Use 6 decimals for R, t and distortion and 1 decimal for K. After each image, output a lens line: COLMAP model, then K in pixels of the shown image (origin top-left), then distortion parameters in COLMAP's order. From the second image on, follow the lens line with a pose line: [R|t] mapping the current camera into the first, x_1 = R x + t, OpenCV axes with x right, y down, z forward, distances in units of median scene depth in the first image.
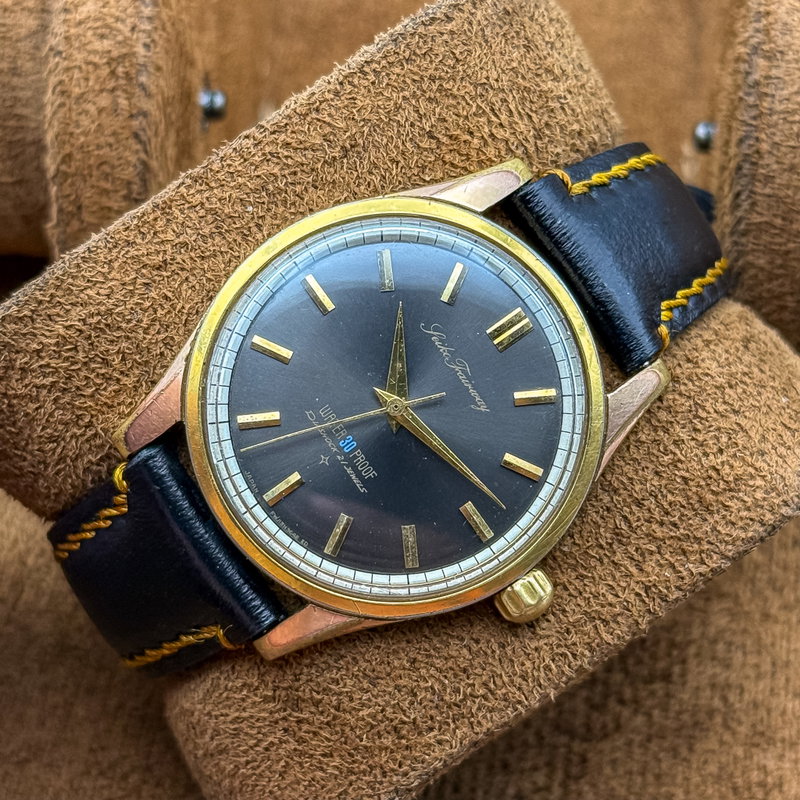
lens RADIAL K [[2230.9, 0, 400.0], [0, 2230.9, 400.0], [0, 0, 1]] dist [0.076375, 1.541560]
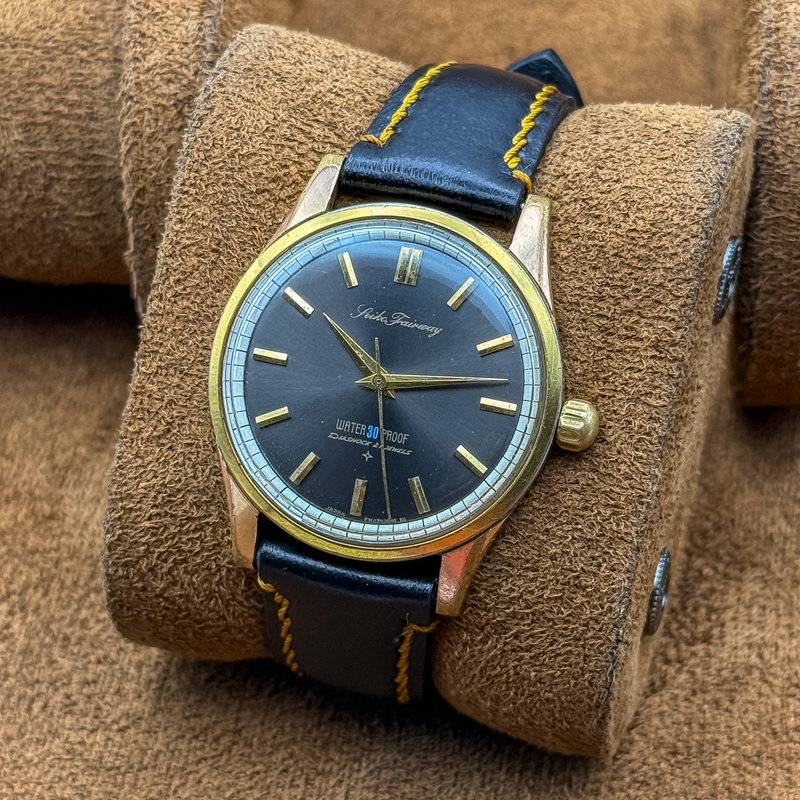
lens RADIAL K [[2230.9, 0, 400.0], [0, 2230.9, 400.0], [0, 0, 1]] dist [0.076375, 1.541560]
pose [[0.718414, -0.679004, -0.151110, 0.170732], [0.669158, 0.733928, -0.116522, 0.149267], [0.190022, -0.017406, 0.981625, -0.144668]]
